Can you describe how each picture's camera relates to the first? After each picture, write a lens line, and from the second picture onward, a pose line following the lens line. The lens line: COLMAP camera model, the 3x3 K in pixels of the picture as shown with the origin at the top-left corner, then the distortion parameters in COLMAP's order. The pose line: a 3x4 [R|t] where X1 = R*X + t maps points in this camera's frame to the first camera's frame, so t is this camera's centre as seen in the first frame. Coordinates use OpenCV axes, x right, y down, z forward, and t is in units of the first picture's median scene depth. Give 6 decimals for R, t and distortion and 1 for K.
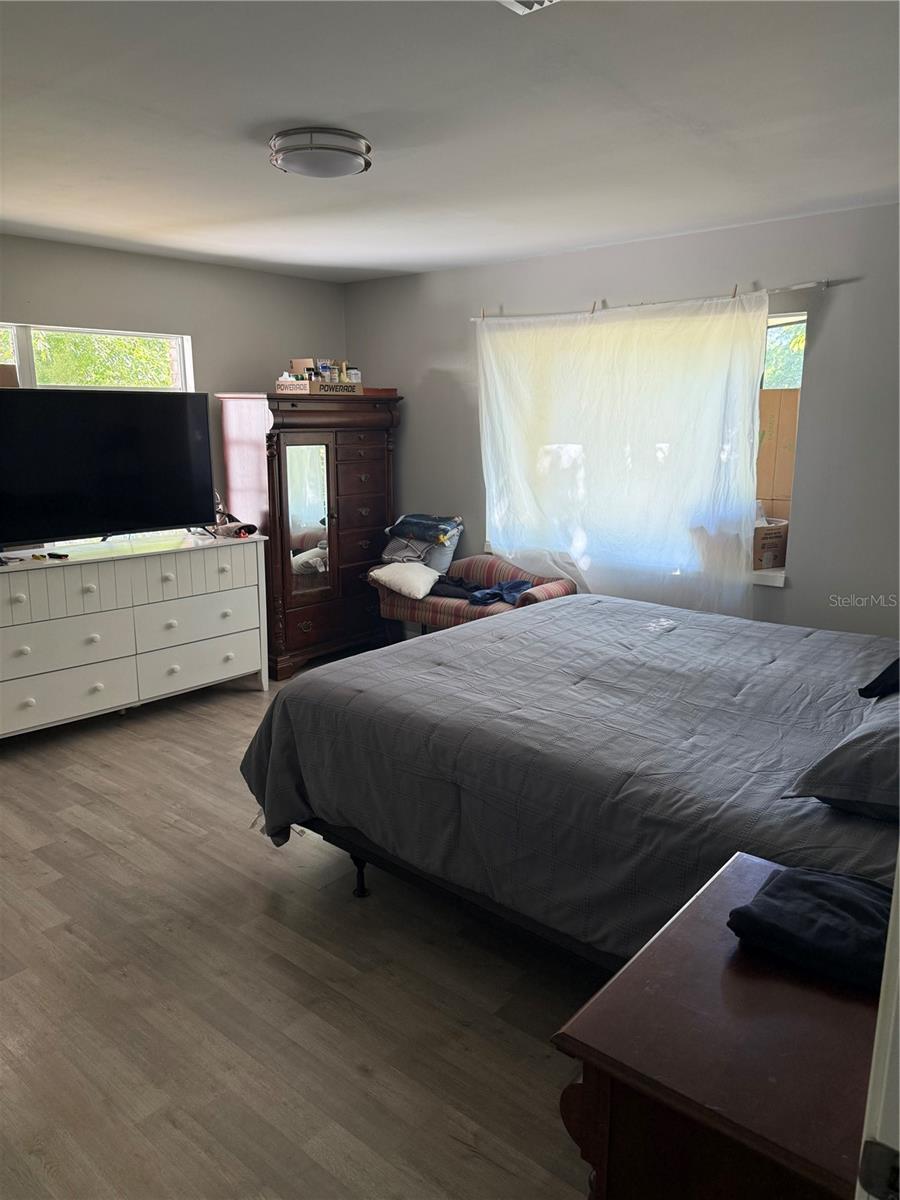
lens RADIAL K [[917.3, 0, 450.0], [0, 917.3, 600.0], [0, 0, 1]] dist [0.048819, -0.328139]
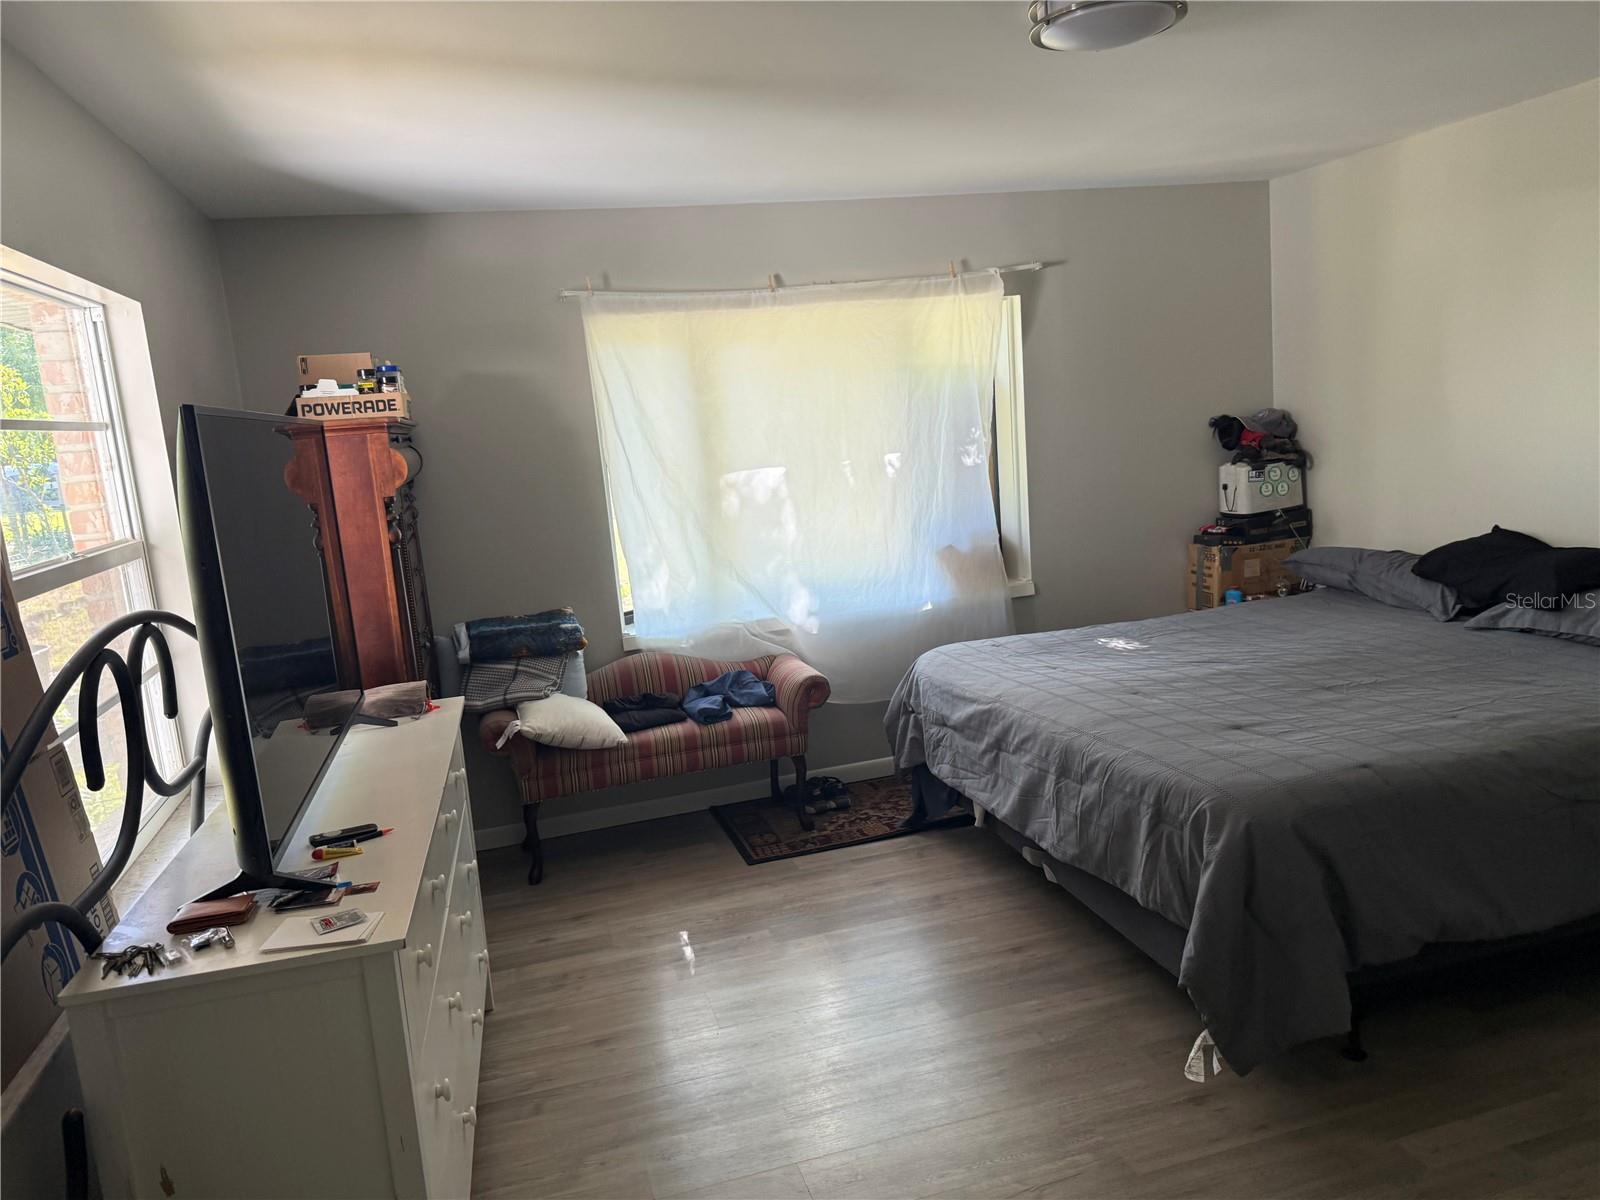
lens RADIAL K [[1155.0, 0, 789.2], [0, 1155.0, 607.9], [0, 0, 1]] dist [0.045309, -0.061693]
pose [[0.501120, -0.177535, 0.846971, -0.707662], [0.245737, 0.967634, 0.057434, -0.121617], [-0.829754, 0.179350, 0.528528, 0.568879]]
